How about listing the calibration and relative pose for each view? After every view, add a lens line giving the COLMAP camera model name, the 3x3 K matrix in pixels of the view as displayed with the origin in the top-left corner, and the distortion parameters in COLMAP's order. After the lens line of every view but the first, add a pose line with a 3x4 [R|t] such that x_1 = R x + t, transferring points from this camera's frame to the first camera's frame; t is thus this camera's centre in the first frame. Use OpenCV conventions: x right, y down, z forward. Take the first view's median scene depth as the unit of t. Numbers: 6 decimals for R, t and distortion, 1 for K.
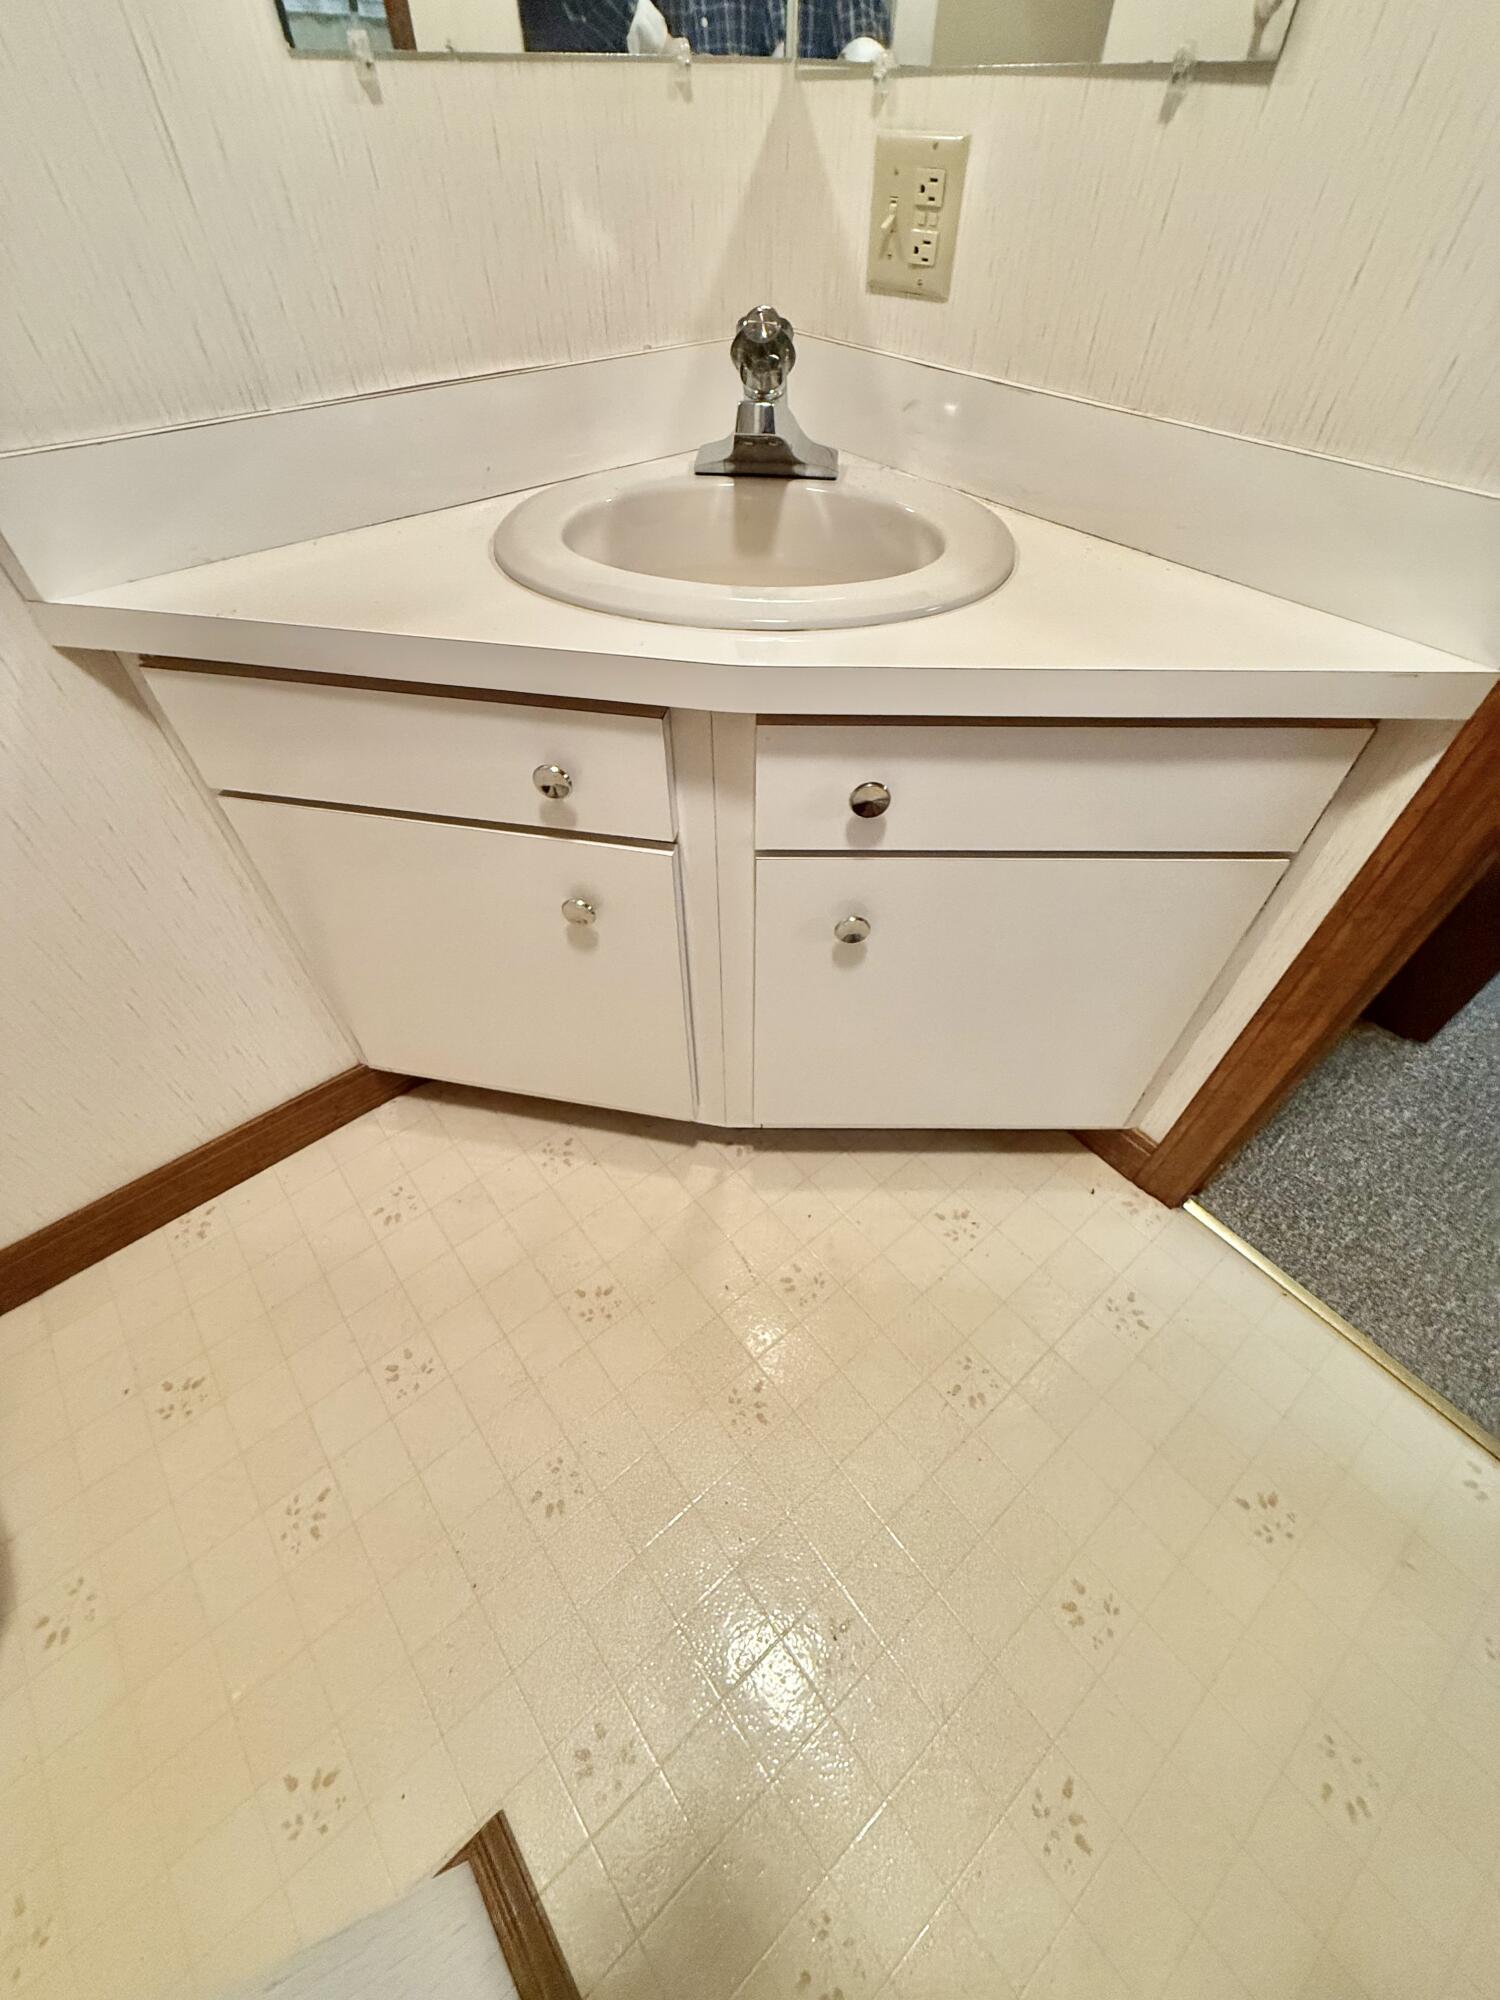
lens RADIAL K [[798.5, 0, 750.3], [0, 798.5, 997.4], [0, 0, 1]] dist [-0.000077, 0.000188]
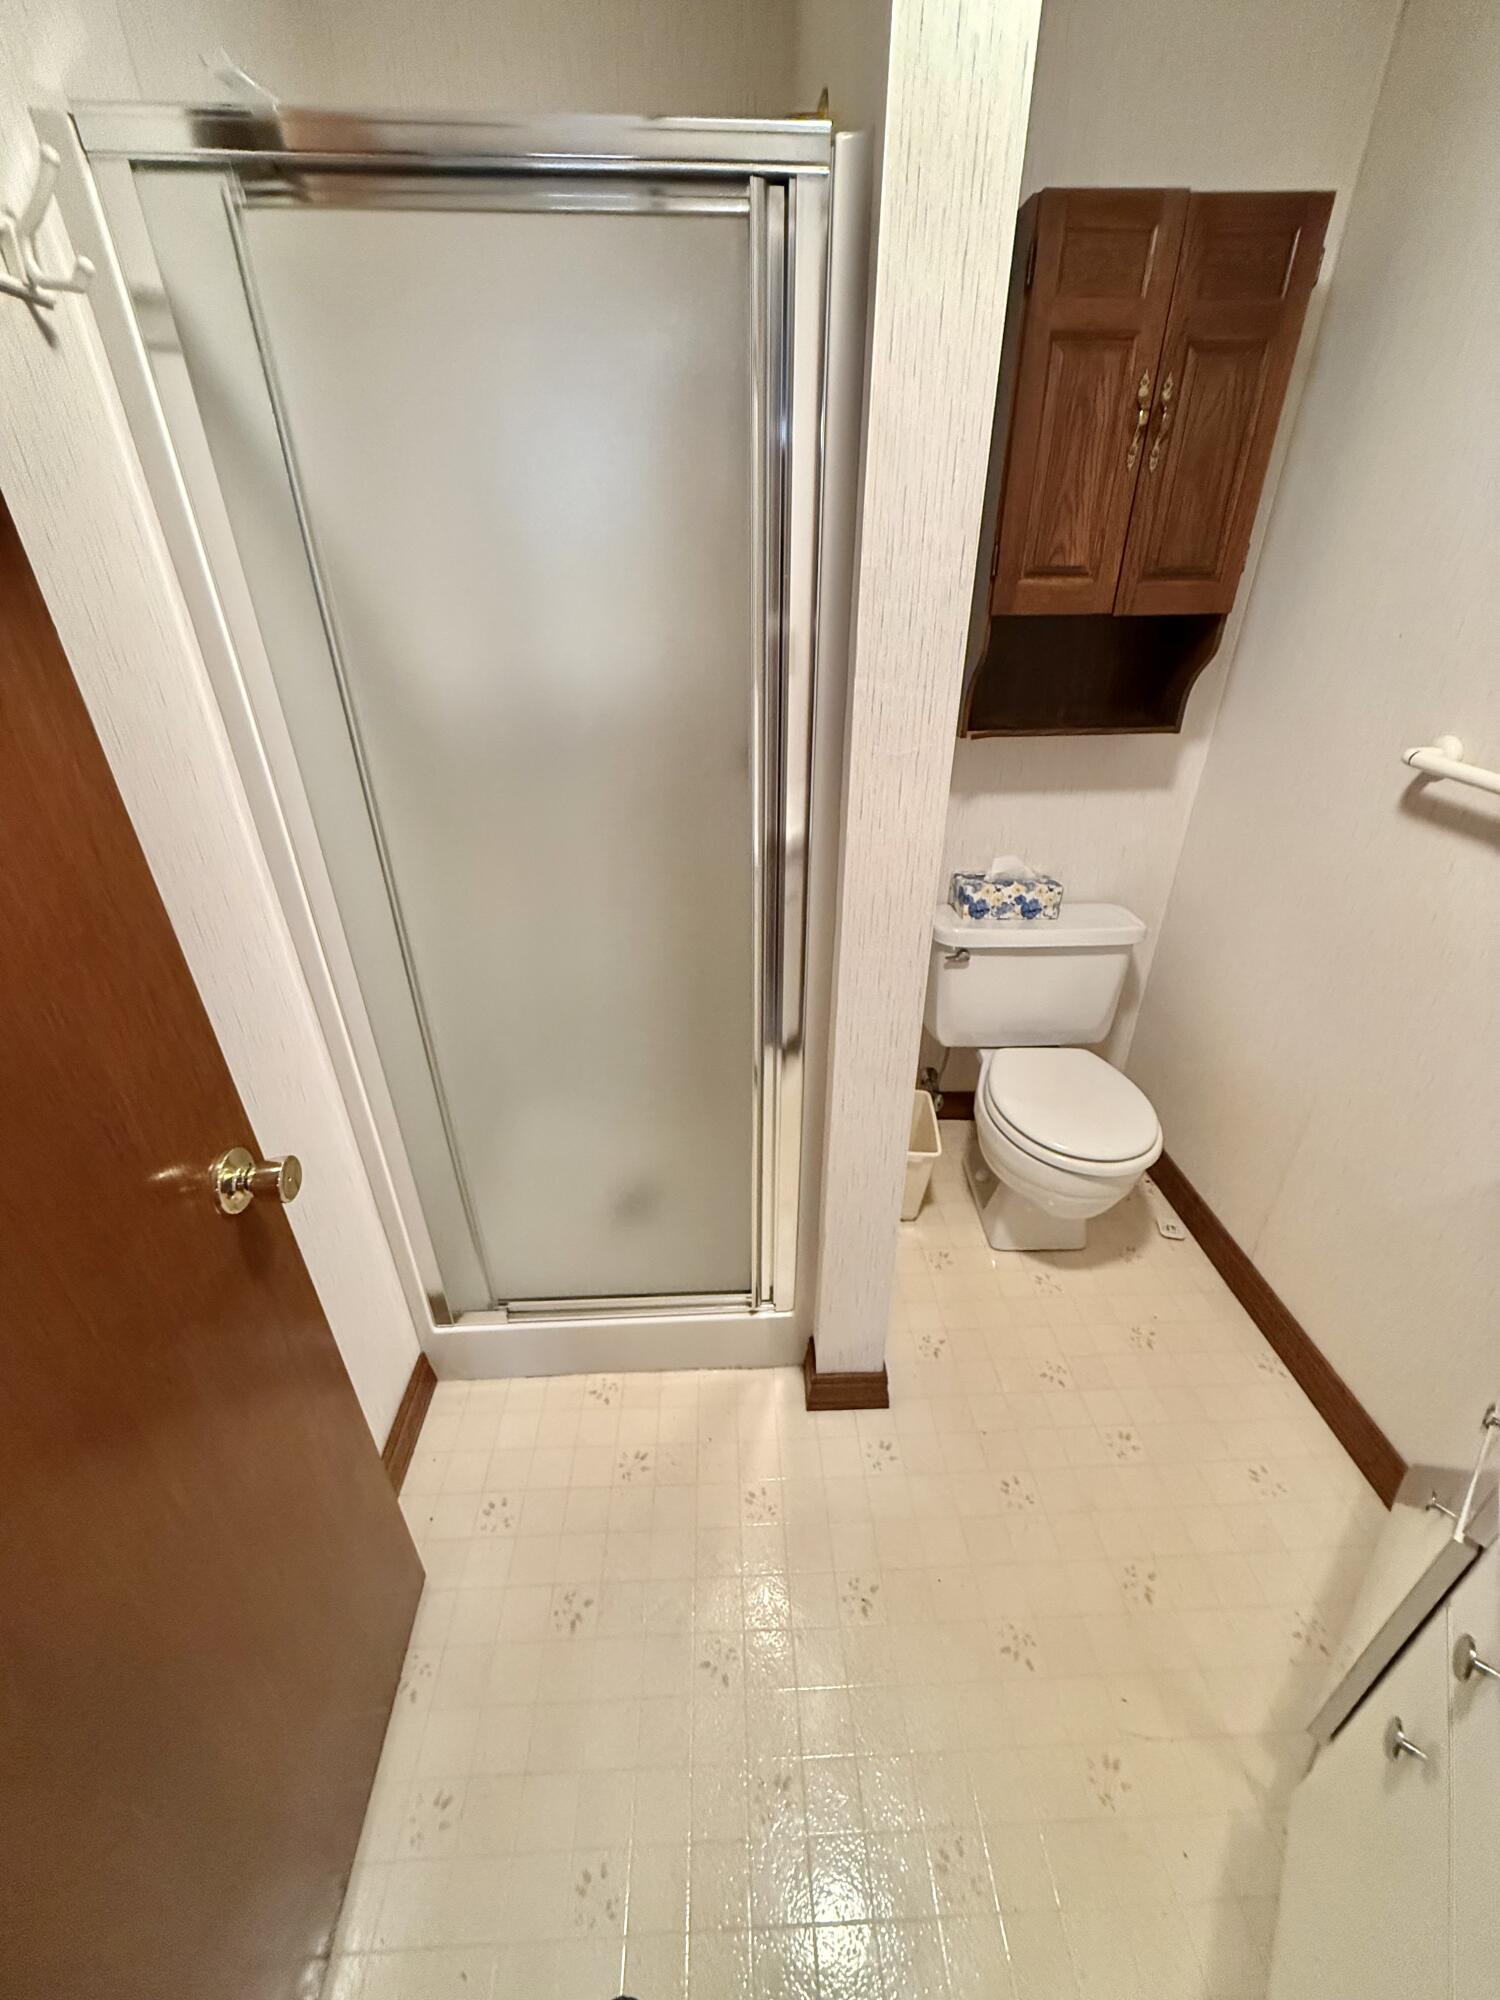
lens RADIAL K [[798.5, 0, 754.8], [0, 798.5, 999.7], [0, 0, 1]] dist [-0.000077, 0.000188]
pose [[-0.598670, 0.389229, -0.700068, 0.677634], [-0.595097, 0.368878, 0.713995, -0.474874], [0.536147, 0.844056, 0.010793, -0.083541]]
